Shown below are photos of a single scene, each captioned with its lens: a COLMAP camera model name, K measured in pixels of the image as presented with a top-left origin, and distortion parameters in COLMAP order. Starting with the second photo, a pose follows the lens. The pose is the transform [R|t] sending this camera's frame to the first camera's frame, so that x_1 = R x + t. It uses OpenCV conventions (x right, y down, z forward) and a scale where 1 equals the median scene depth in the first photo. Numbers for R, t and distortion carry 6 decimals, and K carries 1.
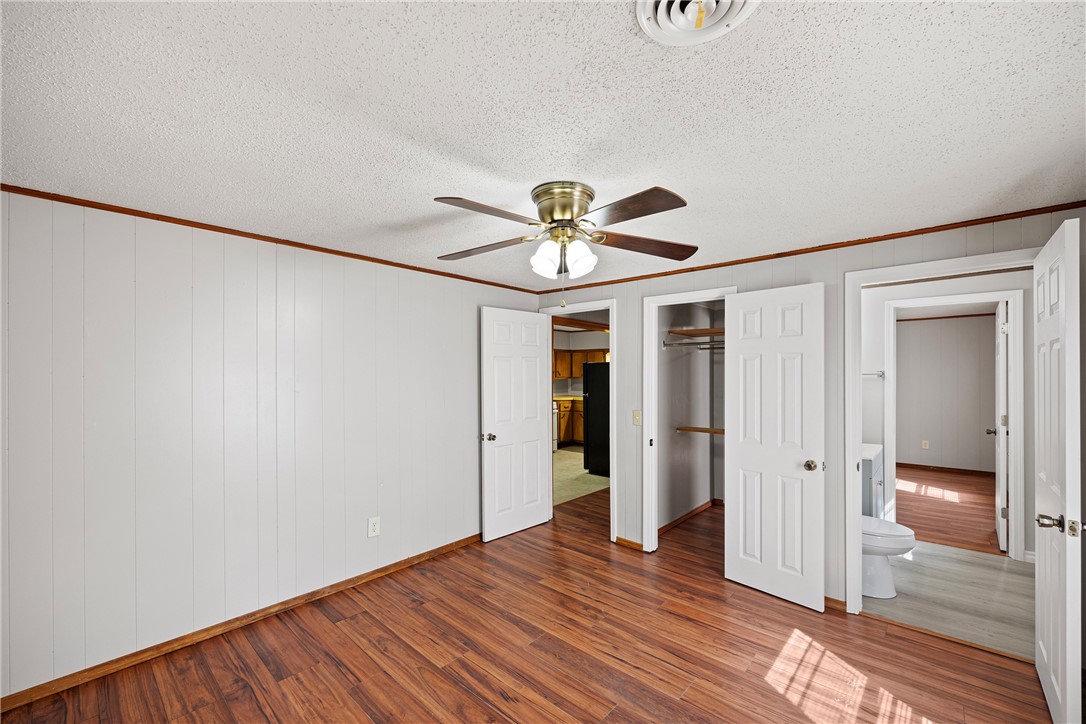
lens RADIAL K [[439.9, 0, 542.0], [0, 439.9, 372.2], [0, 0, 1]] dist [0.001690, 0.000166]
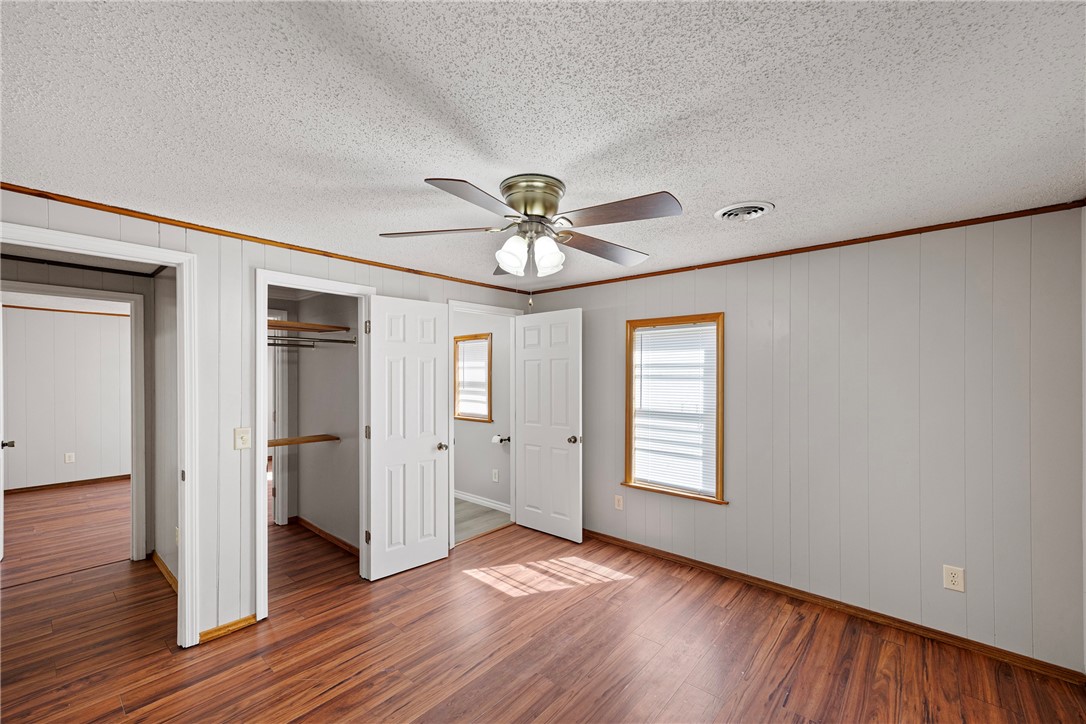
lens RADIAL K [[439.9, 0, 551.3], [0, 439.9, 376.5], [0, 0, 1]] dist [0.001690, 0.000166]
pose [[-0.035531, 0.003105, 0.999364, -1.538052], [0.005701, 0.999980, -0.002905, 0.032983], [-0.999352, 0.005594, -0.035548, 1.655137]]
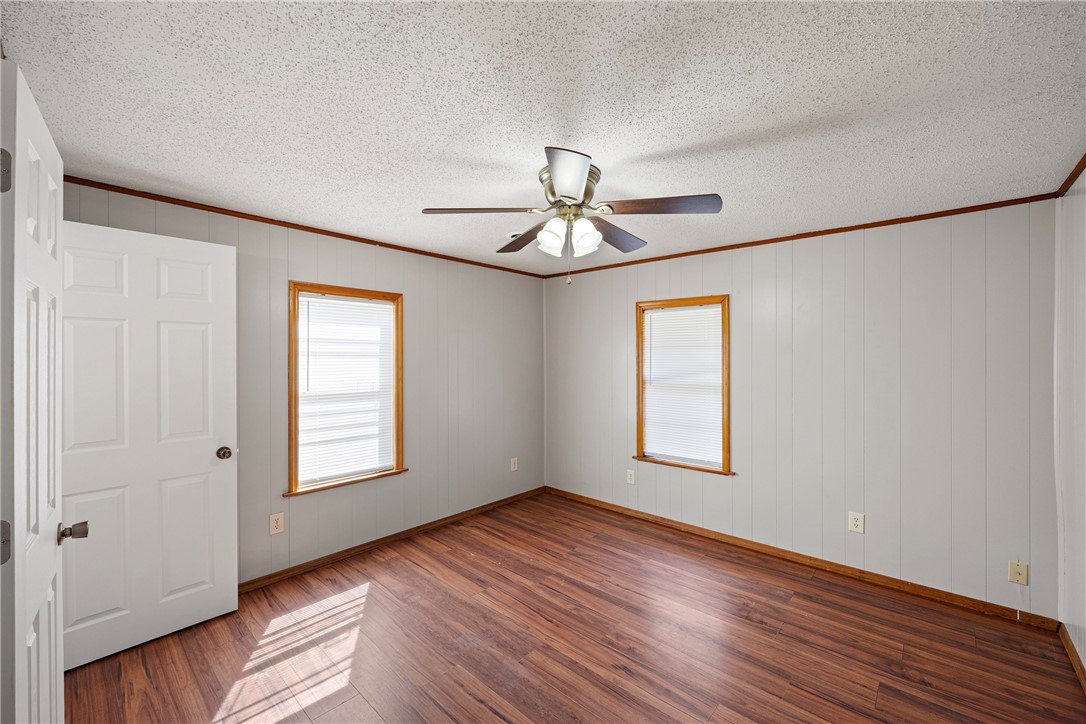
lens RADIAL K [[439.9, 0, 540.3], [0, 439.9, 356.0], [0, 0, 1]] dist [0.001690, 0.000166]
pose [[-0.999990, 0.001444, -0.004345, 0.200318], [0.001397, 0.999941, 0.010783, 0.017171], [0.004360, 0.010776, -0.999932, 3.392176]]
